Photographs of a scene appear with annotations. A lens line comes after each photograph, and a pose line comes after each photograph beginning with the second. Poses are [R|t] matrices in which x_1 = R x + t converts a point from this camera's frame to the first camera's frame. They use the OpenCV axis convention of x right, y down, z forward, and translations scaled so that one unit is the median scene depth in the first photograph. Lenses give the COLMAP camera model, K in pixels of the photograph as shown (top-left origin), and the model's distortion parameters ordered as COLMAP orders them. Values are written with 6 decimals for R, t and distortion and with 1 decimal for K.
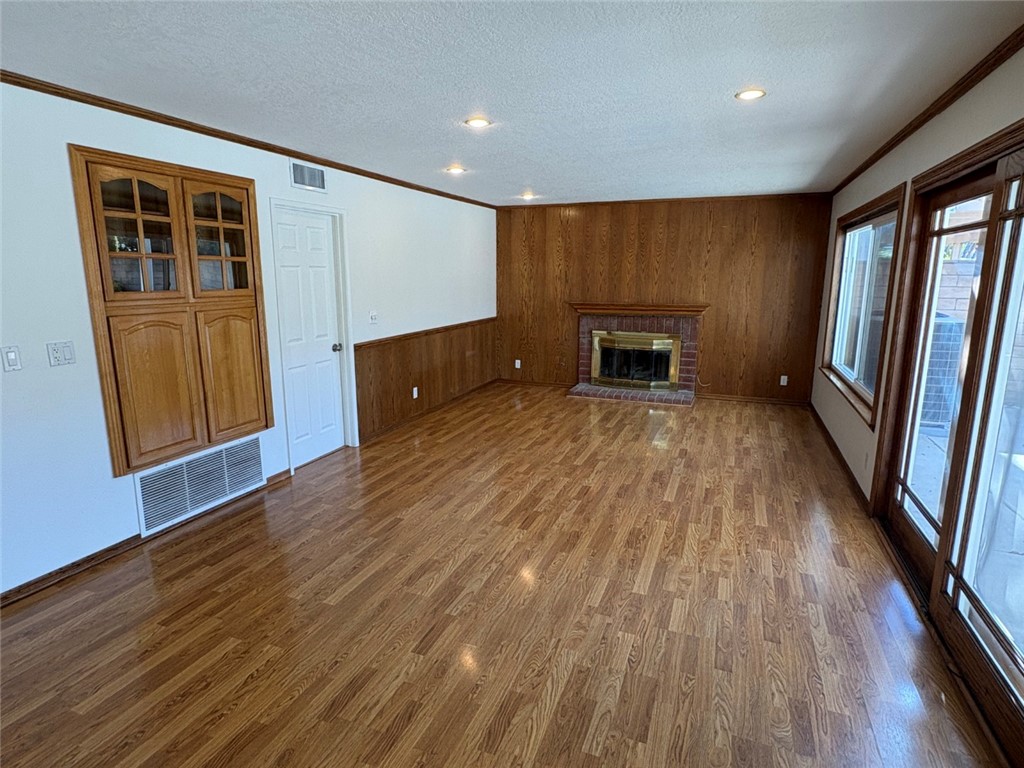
lens RADIAL K [[567.2, 0, 510.1], [0, 567.2, 384.5], [0, 0, 1]] dist [0.007462, -0.001367]
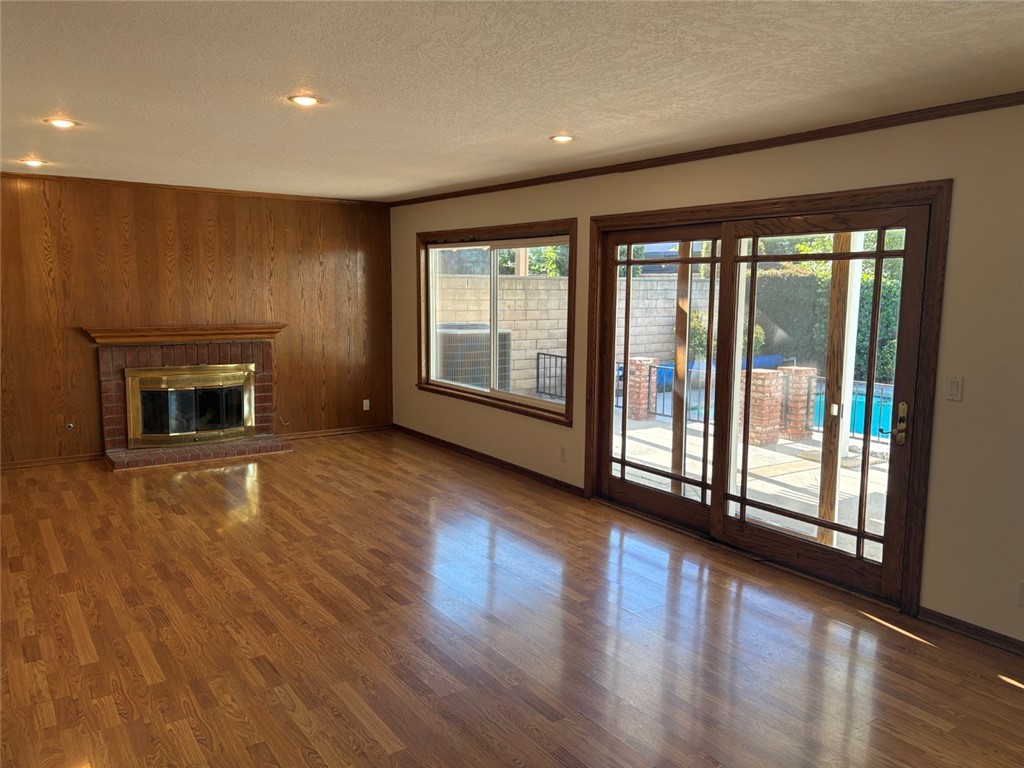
lens RADIAL K [[785.6, 0, 512.0], [0, 785.6, 382.4], [0, 0, 1]] dist [0.039635, -0.009087]
pose [[0.555751, -0.099191, 0.825410, -0.700676], [0.149226, 0.988633, 0.018332, -0.051374], [-0.817846, 0.112984, 0.564236, 0.176681]]
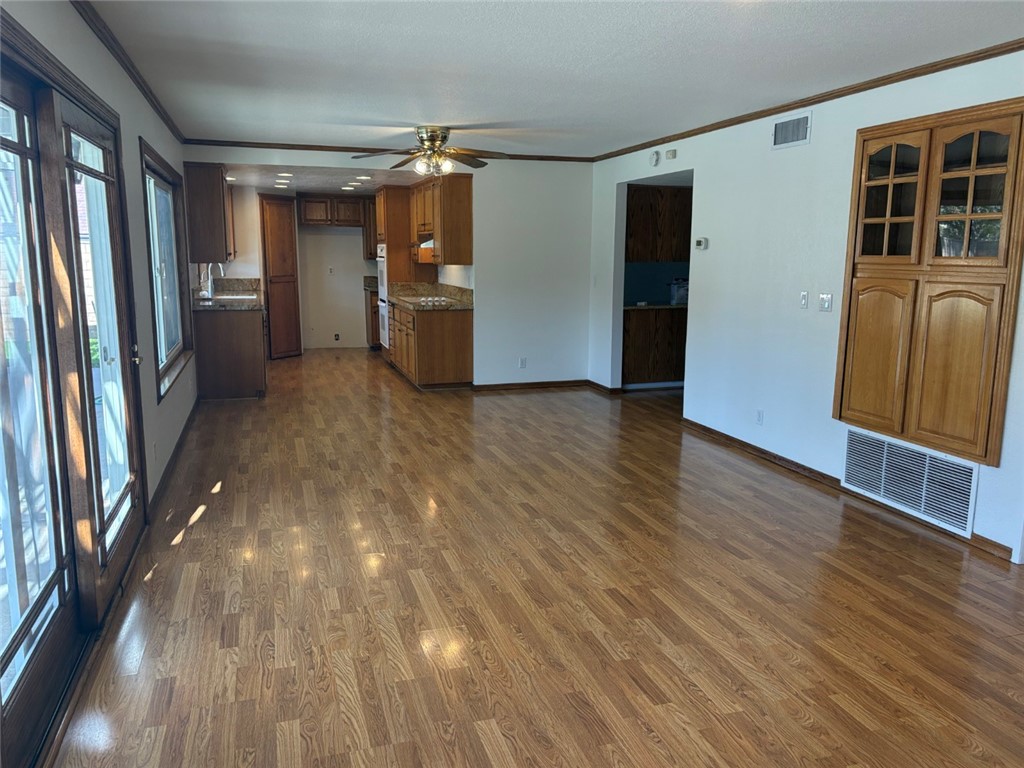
lens RADIAL K [[785.6, 0, 510.4], [0, 785.6, 383.3], [0, 0, 1]] dist [0.039635, -0.009087]
pose [[-0.779785, 0.097087, -0.618473, 0.619566], [-0.130375, 0.941059, 0.312105, -0.246148], [0.612321, 0.324008, -0.721166, 1.364643]]
